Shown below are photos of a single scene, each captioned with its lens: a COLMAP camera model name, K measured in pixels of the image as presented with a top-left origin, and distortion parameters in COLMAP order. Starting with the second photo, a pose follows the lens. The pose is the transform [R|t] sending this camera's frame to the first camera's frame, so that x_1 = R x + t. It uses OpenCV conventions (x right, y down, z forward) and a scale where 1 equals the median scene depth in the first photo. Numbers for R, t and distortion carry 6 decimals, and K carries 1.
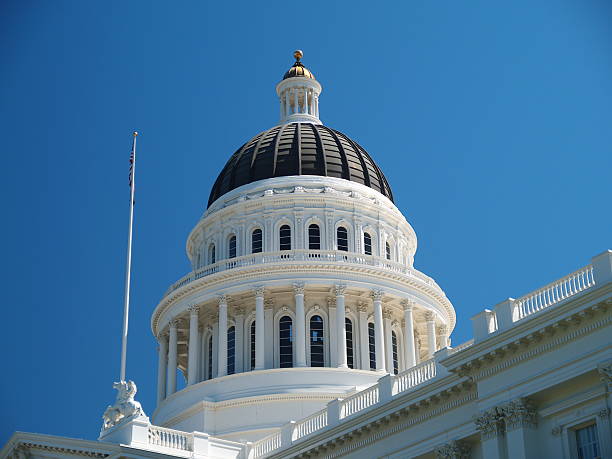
lens RADIAL K [[1301.2, 0, 306.0], [0, 1301.2, 229.5], [0, 0, 1]] dist [-0.001251, -0.070465]
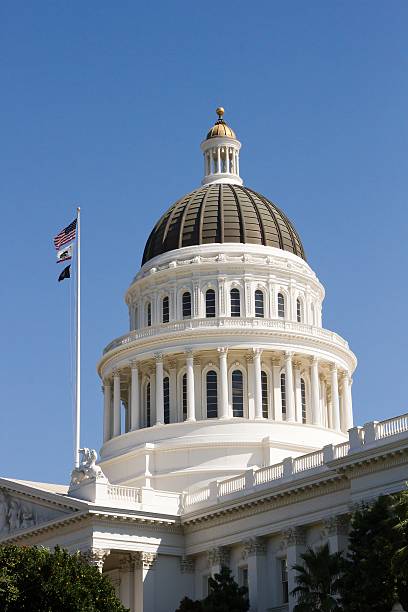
lens RADIAL K [[1658.1, 0, 204.0], [0, 1658.1, 306.0], [0, 0, 1]] dist [0.189554, 0.347281]
pose [[0.999860, -0.004494, -0.016094, 0.002298], [0.007121, 0.985914, 0.167103, -0.243318], [0.015116, -0.167194, 0.985808, -0.488834]]
